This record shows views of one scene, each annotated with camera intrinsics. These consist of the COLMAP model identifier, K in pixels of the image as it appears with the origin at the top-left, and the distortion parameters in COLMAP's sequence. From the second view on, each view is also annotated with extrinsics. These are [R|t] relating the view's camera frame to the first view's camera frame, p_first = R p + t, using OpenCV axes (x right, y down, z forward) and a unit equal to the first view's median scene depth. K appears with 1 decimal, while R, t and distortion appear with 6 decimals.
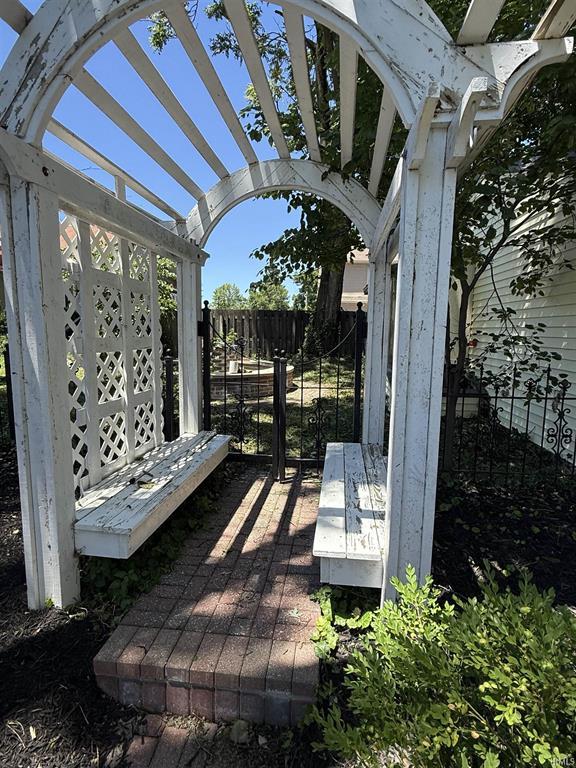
lens RADIAL K [[407.7, 0, 286.4], [0, 407.7, 385.0], [0, 0, 1]] dist [0.006773, -0.002222]
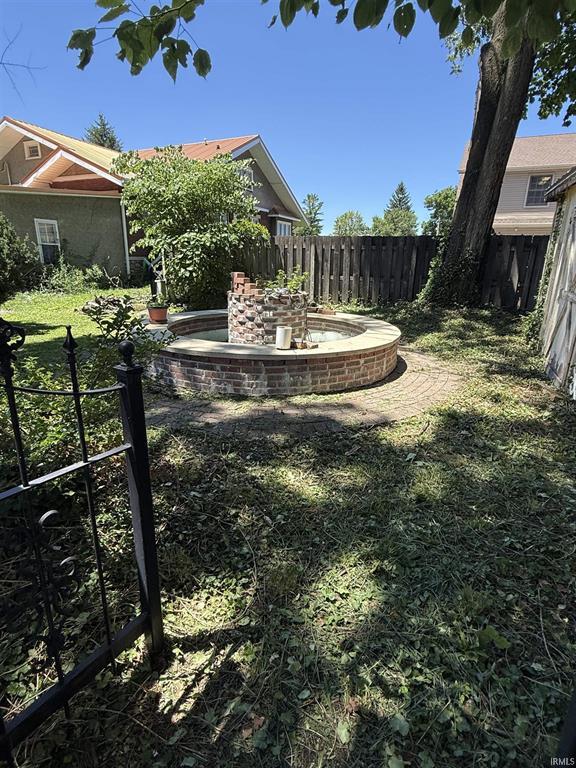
lens RADIAL K [[407.7, 0, 287.6], [0, 407.7, 381.4], [0, 0, 1]] dist [0.006773, -0.002222]
pose [[0.959443, 0.077917, -0.270920, 0.015486], [-0.036808, 0.987441, 0.153639, -0.036118], [0.279488, -0.137436, 0.950262, 0.238733]]
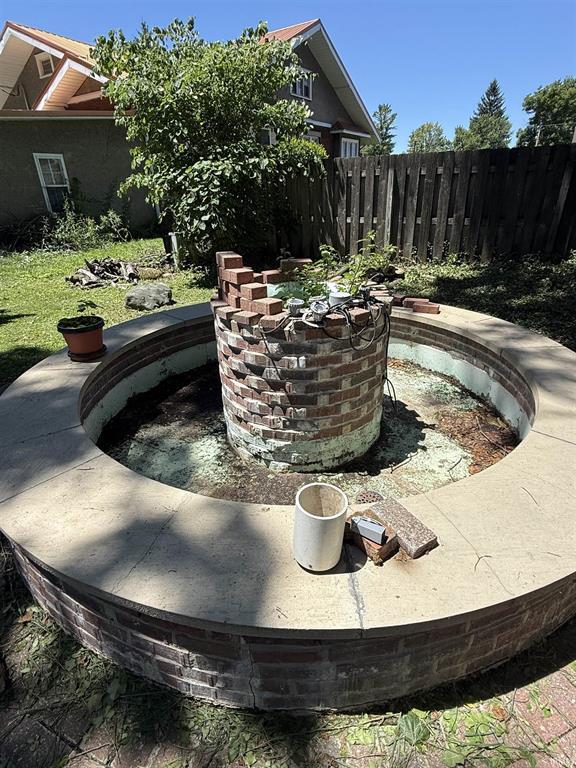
lens RADIAL K [[407.7, 0, 288.5], [0, 407.7, 381.9], [0, 0, 1]] dist [0.006773, -0.002222]
pose [[0.908041, 0.139053, -0.395127, -0.043126], [-0.011361, 0.951121, 0.308609, -0.076467], [0.418727, -0.275741, 0.865237, 0.444881]]
